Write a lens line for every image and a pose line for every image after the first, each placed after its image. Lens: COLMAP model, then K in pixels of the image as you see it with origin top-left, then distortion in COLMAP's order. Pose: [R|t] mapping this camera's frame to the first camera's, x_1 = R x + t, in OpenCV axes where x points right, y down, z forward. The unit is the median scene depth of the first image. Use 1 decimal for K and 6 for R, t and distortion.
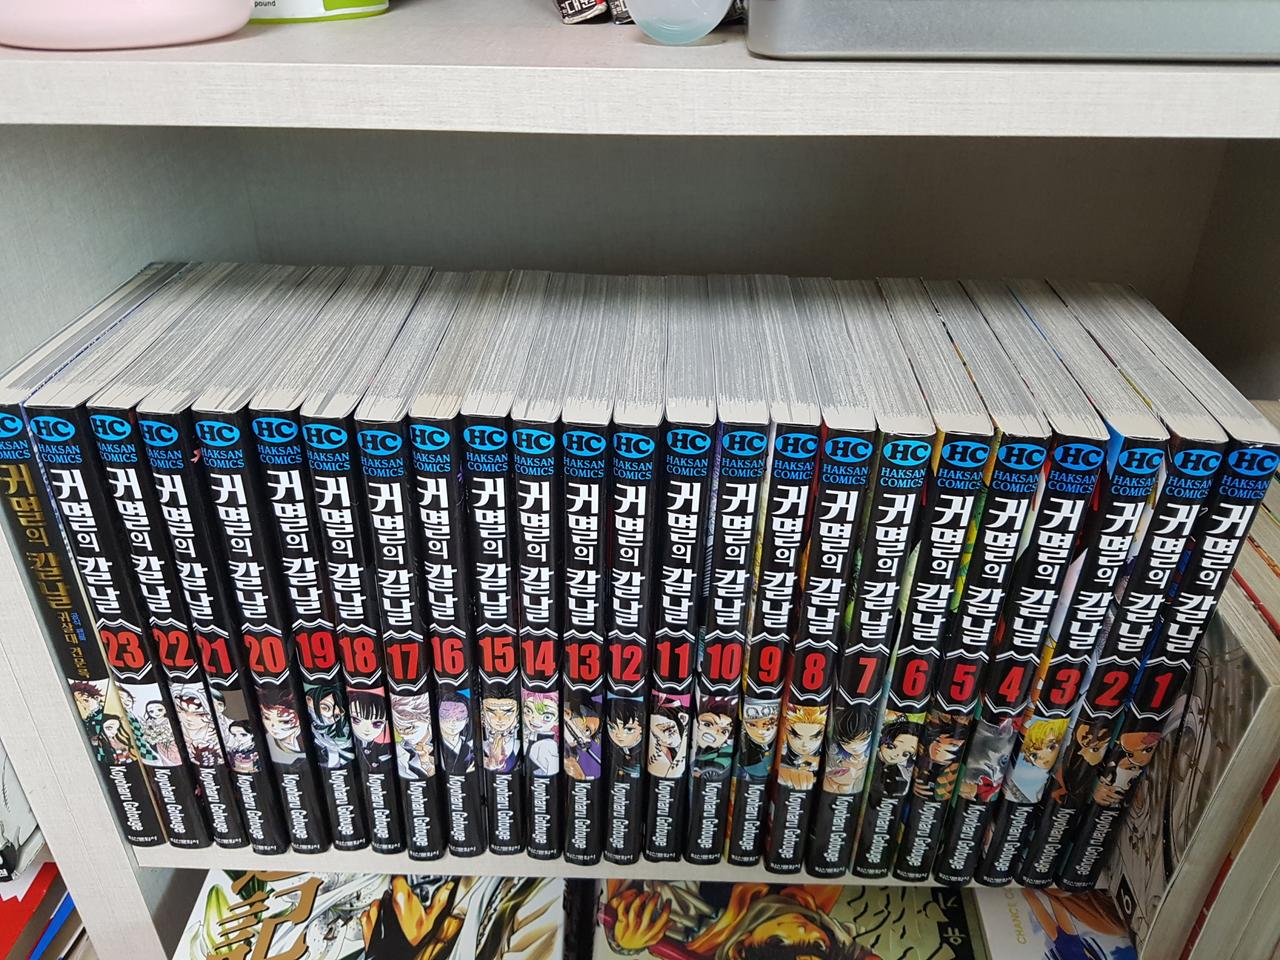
lens RADIAL K [[1048.1, 0, 638.1], [0, 1048.1, 478.9], [0, 0, 1]] dist [-0.012291, -0.024068]
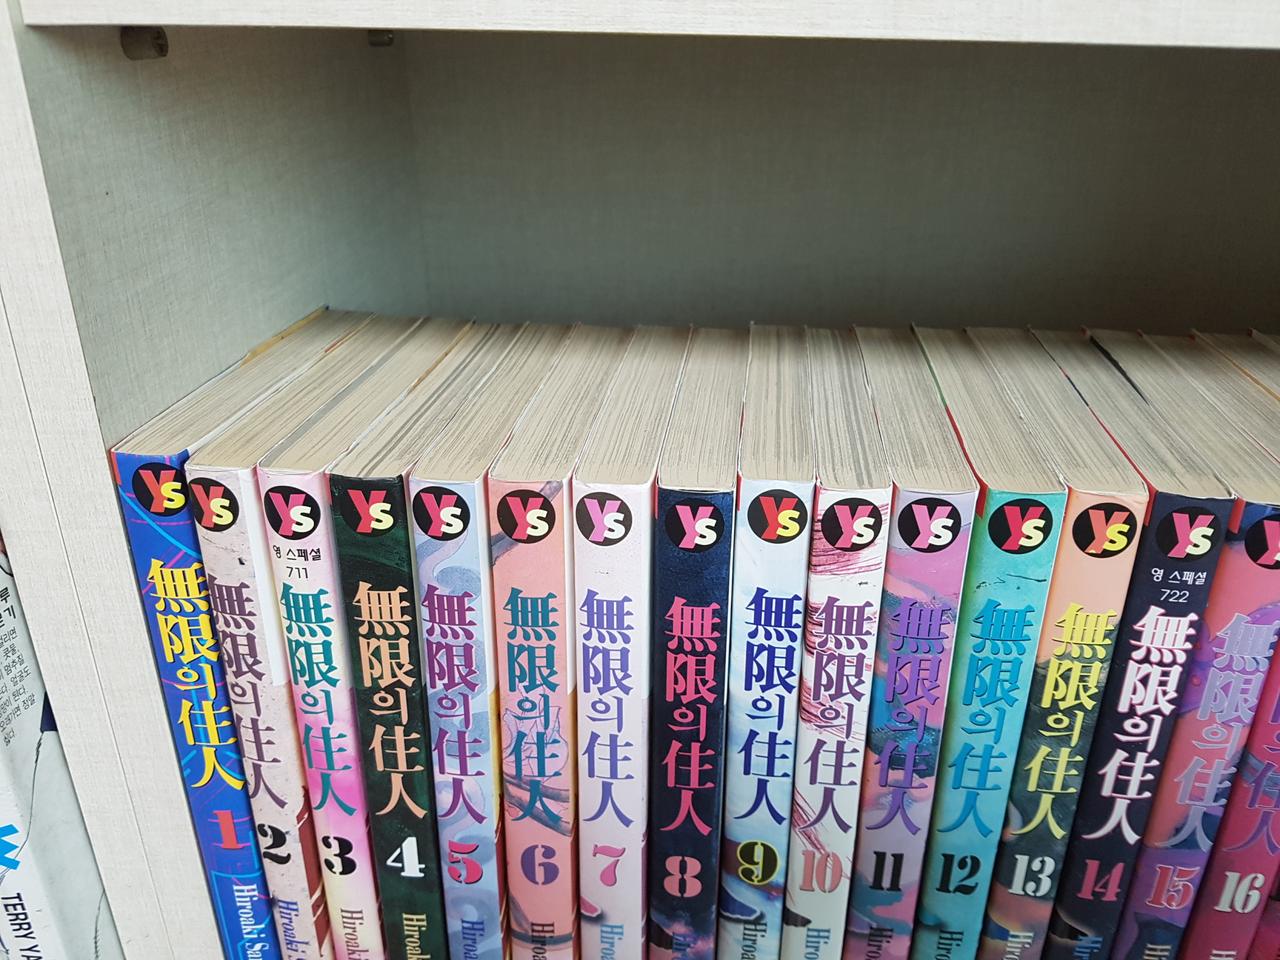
lens RADIAL K [[1048.1, 0, 641.4], [0, 1048.1, 483.1], [0, 0, 1]] dist [-0.012291, -0.024068]
pose [[0.998183, 0.030468, -0.051977, -0.197817], [-0.036315, 0.992639, -0.115537, 0.044898], [0.048075, 0.117214, 0.991942, 0.243033]]
